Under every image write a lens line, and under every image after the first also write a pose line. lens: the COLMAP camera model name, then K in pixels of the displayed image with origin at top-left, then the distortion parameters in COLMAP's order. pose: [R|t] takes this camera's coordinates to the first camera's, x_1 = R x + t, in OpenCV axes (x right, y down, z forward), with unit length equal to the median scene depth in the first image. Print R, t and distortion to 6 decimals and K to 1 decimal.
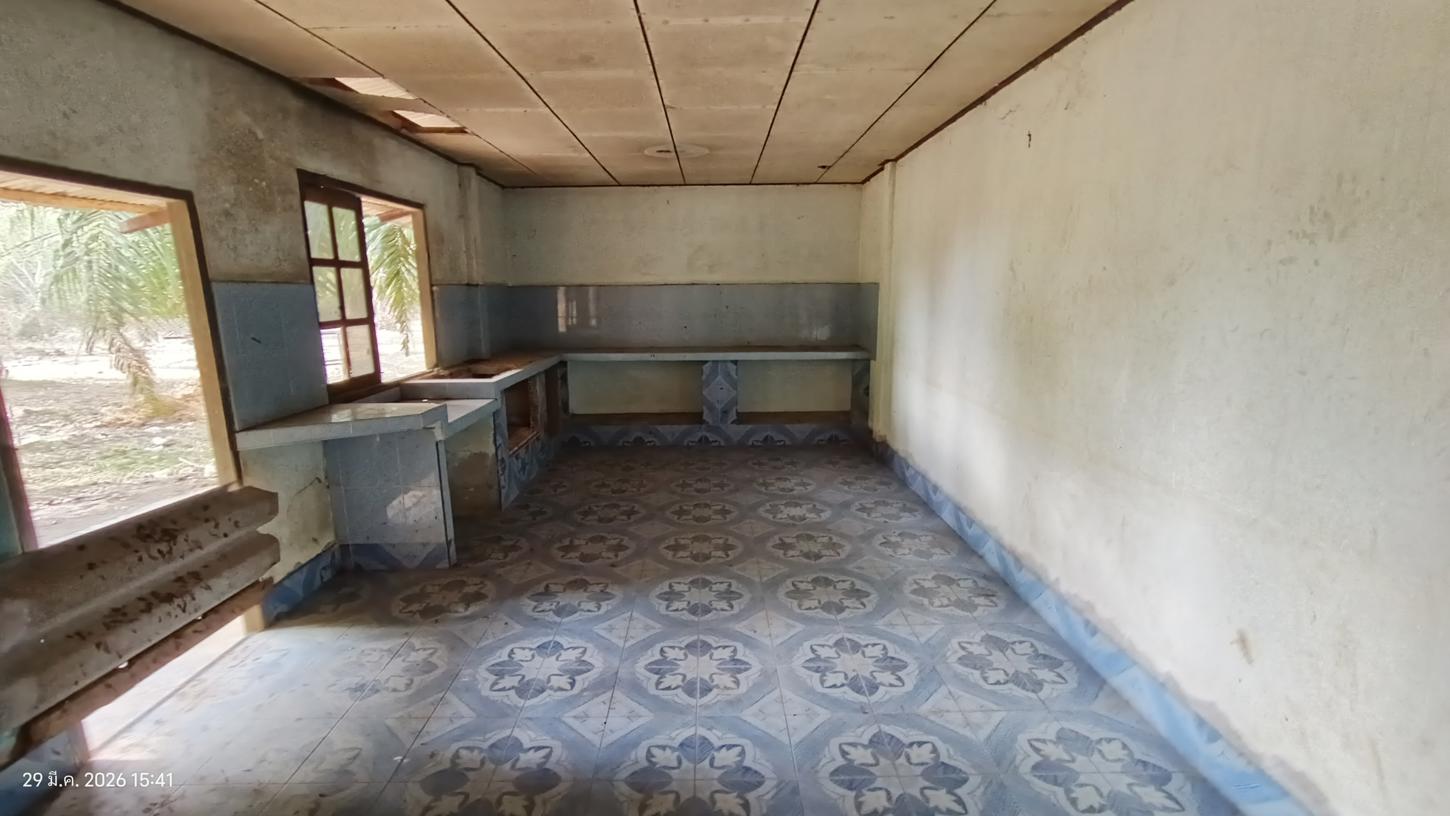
lens RADIAL K [[659.9, 0, 717.8], [0, 659.9, 414.6], [0, 0, 1]] dist [-0.004915, 0.000557]
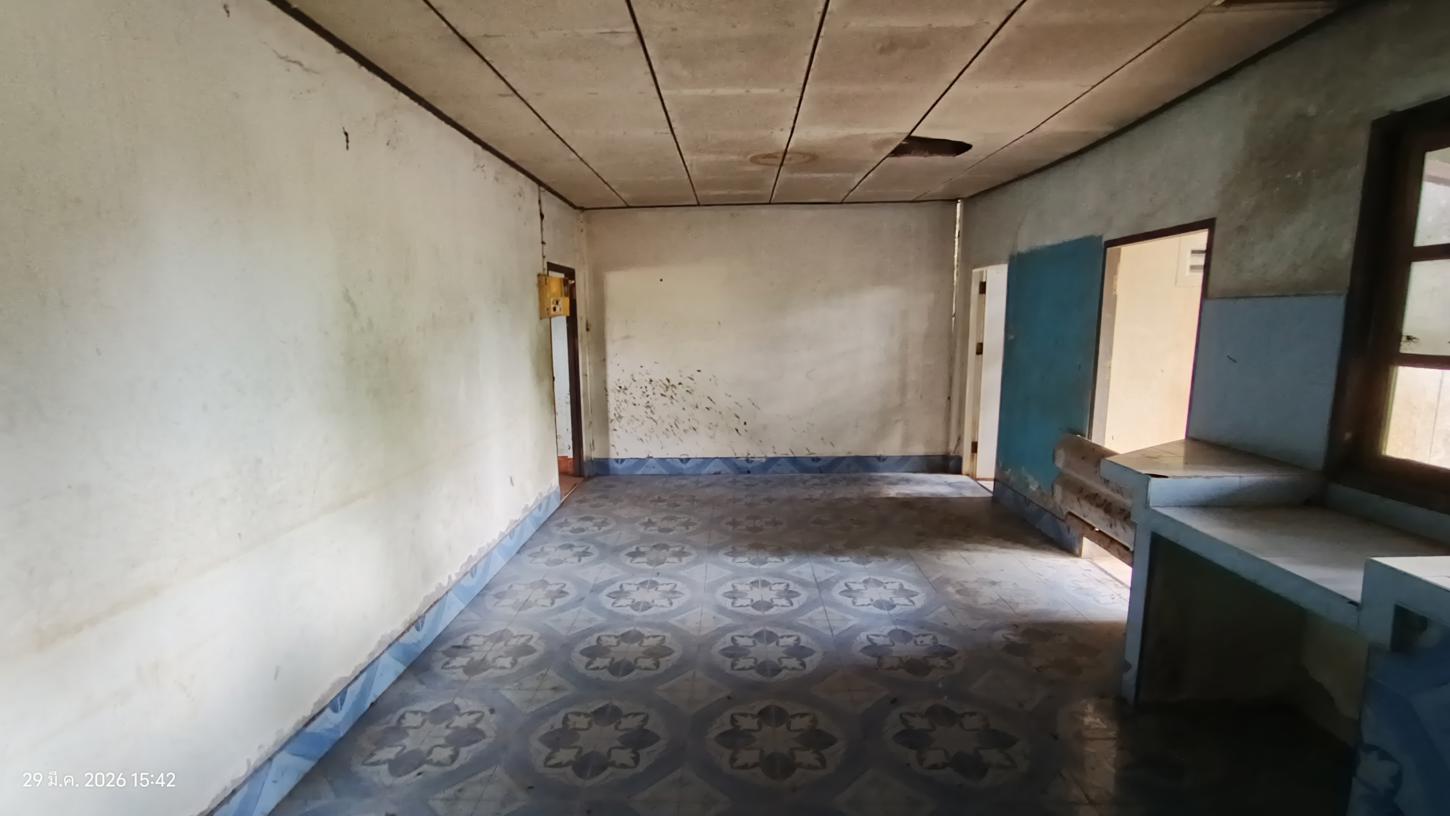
lens RADIAL K [[659.9, 0, 717.8], [0, 659.9, 414.6], [0, 0, 1]] dist [-0.004915, 0.000557]
pose [[-0.998935, 0.017894, 0.042525, -0.004475], [0.030794, 0.944962, 0.325727, -0.378172], [-0.034356, 0.326689, -0.944507, 1.997752]]
